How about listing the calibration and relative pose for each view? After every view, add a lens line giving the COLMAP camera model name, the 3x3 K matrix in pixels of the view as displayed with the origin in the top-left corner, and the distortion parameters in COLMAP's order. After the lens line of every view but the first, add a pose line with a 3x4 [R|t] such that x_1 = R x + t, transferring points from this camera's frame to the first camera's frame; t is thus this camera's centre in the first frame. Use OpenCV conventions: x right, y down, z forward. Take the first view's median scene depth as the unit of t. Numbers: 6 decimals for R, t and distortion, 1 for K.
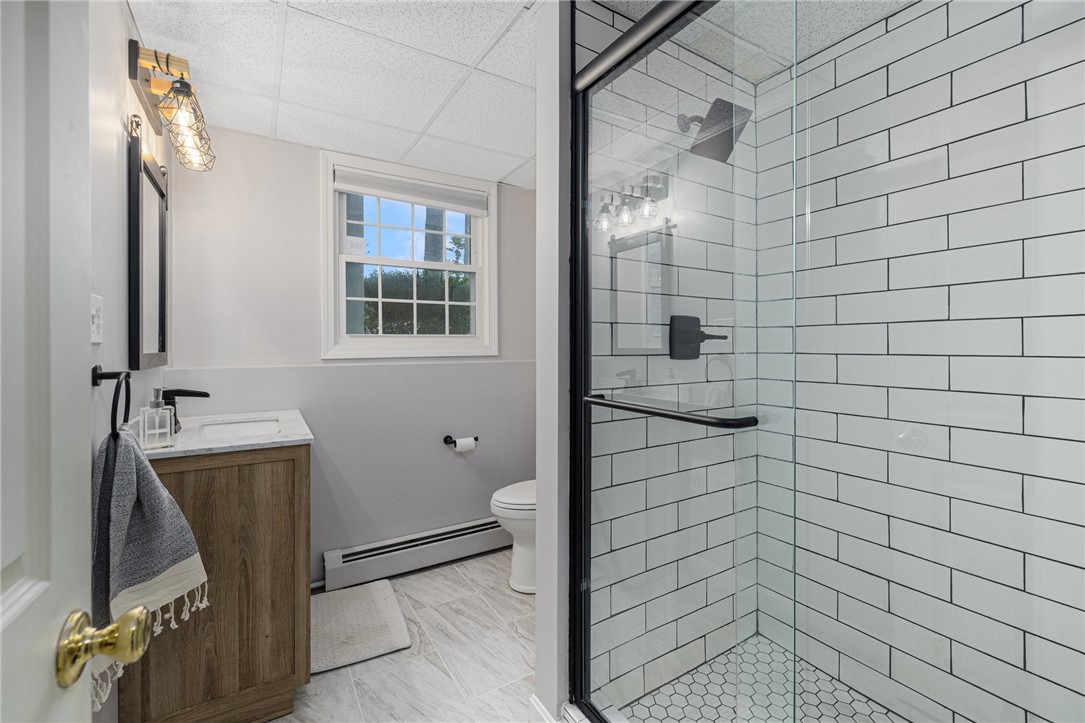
lens RADIAL K [[461.8, 0, 542.7], [0, 461.8, 351.9], [0, 0, 1]] dist [0.002269, 0.000541]
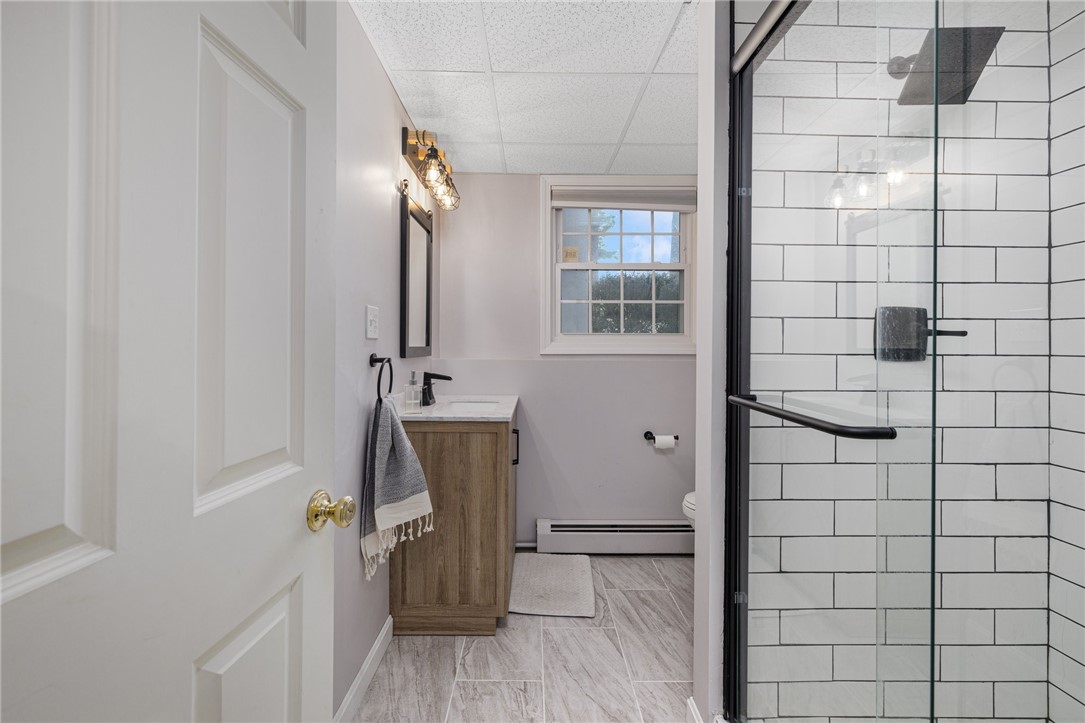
lens RADIAL K [[461.8, 0, 535.7], [0, 461.8, 352.0], [0, 0, 1]] dist [0.002269, 0.000541]
pose [[0.859161, 0.016433, -0.511441, 0.179532], [-0.015782, 0.999860, 0.005614, 0.005935], [0.511462, 0.003248, 0.859300, -0.015809]]
